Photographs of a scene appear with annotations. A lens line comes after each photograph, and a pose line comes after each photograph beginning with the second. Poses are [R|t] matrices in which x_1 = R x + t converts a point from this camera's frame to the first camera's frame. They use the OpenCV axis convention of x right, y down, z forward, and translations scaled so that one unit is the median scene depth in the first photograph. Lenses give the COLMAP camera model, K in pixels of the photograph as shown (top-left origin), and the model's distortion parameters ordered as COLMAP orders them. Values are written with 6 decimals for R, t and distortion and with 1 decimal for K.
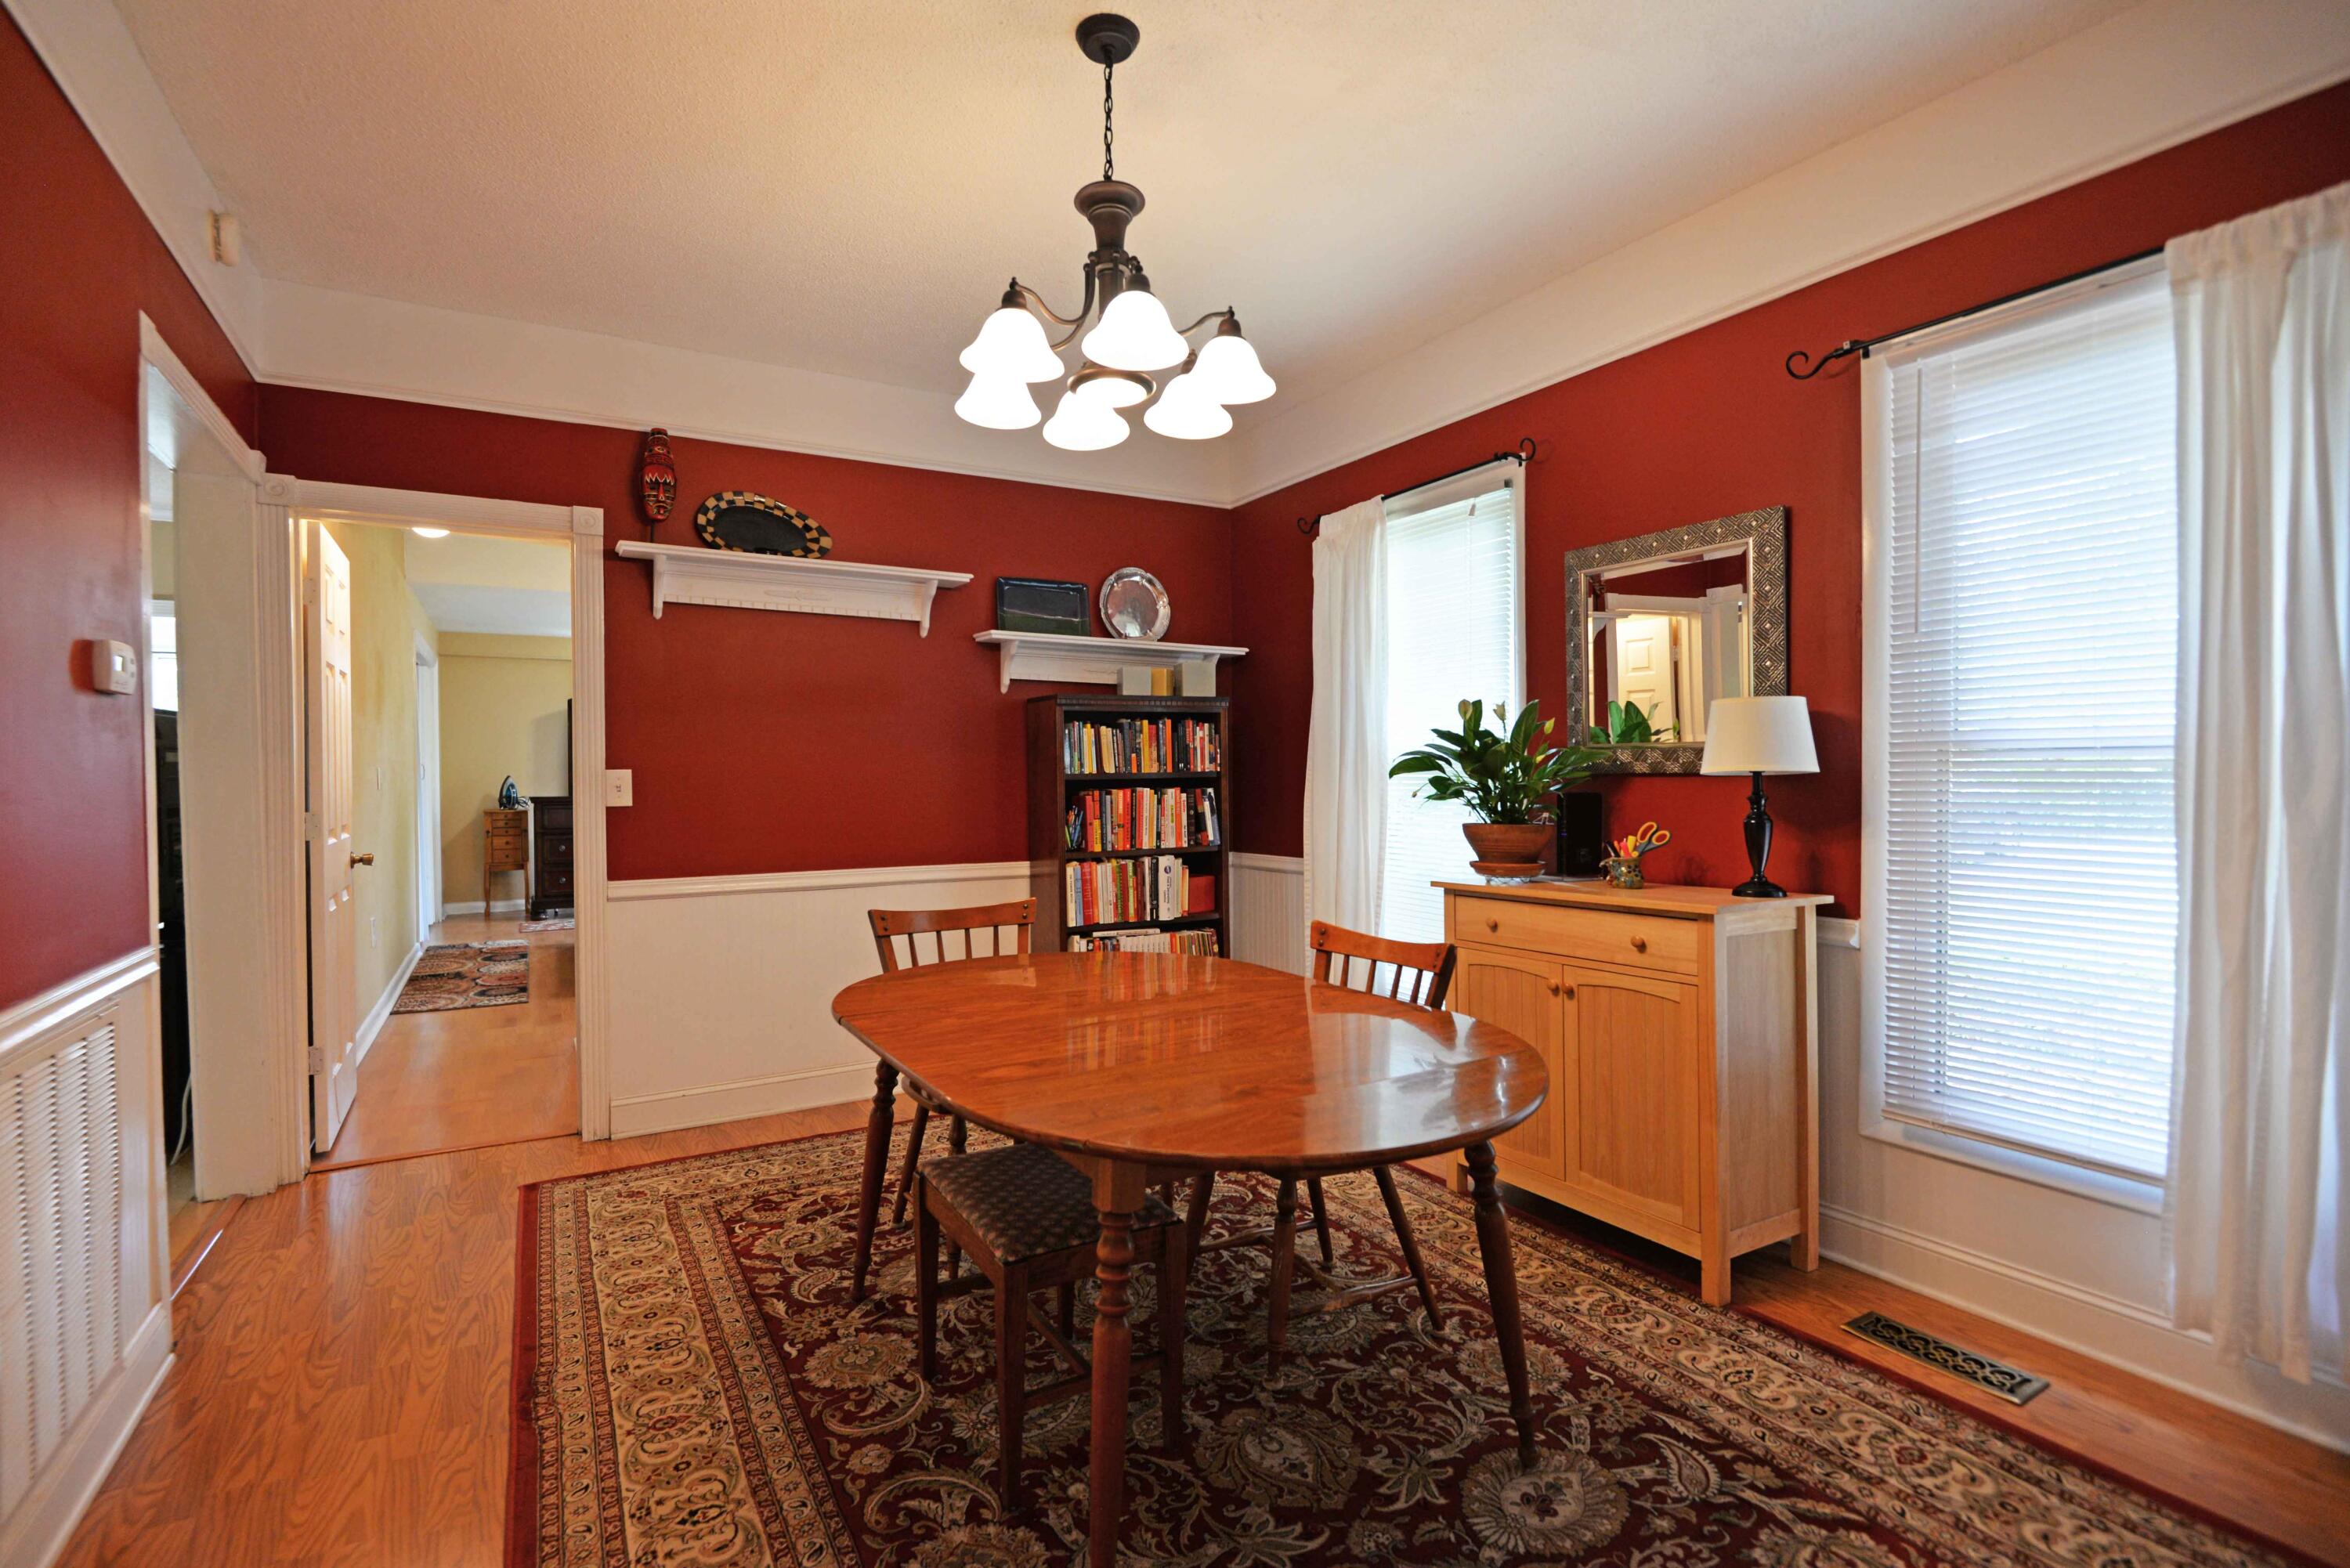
lens RADIAL K [[1101.9, 0, 1162.7], [0, 1101.9, 781.4], [0, 0, 1]] dist [-0.002928, 0.000279]
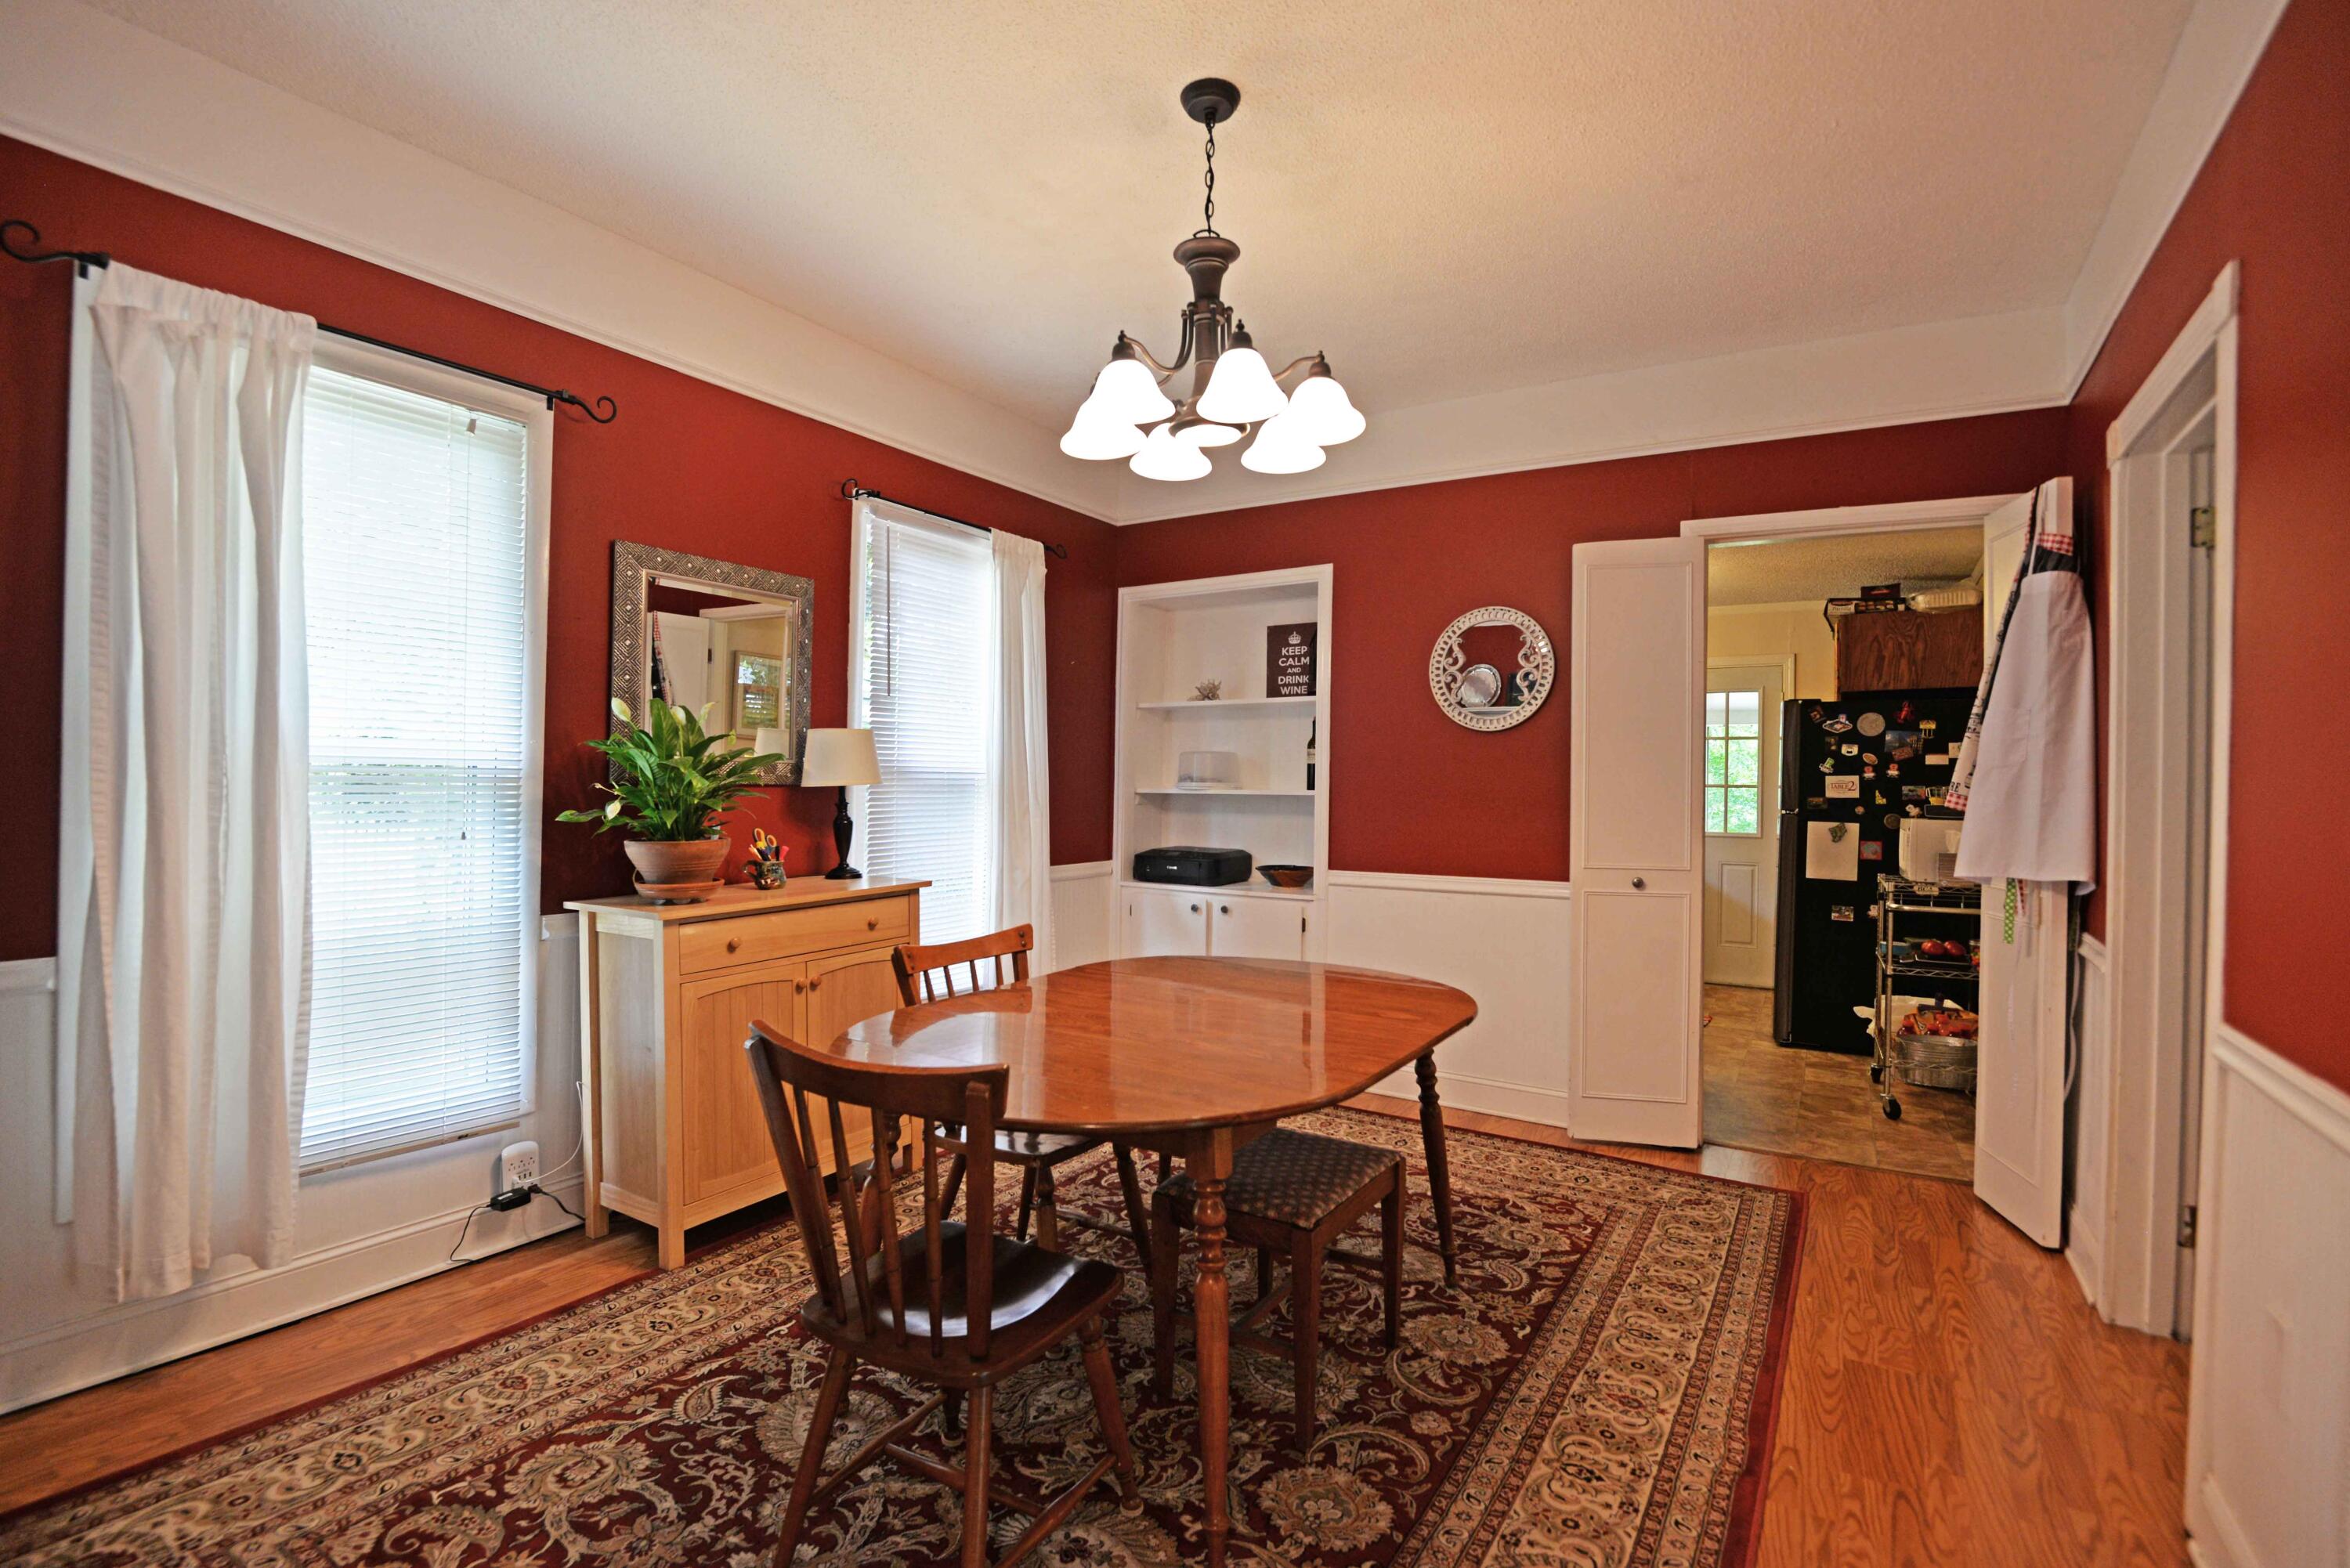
lens RADIAL K [[1101.9, 0, 1162.7], [0, 1101.9, 781.4], [0, 0, 1]] dist [-0.002928, 0.000279]
pose [[-0.470020, -0.001061, 0.882655, -1.051373], [-0.005612, 0.999983, -0.001786, -0.015526], [-0.882638, -0.005793, -0.470017, 1.669209]]
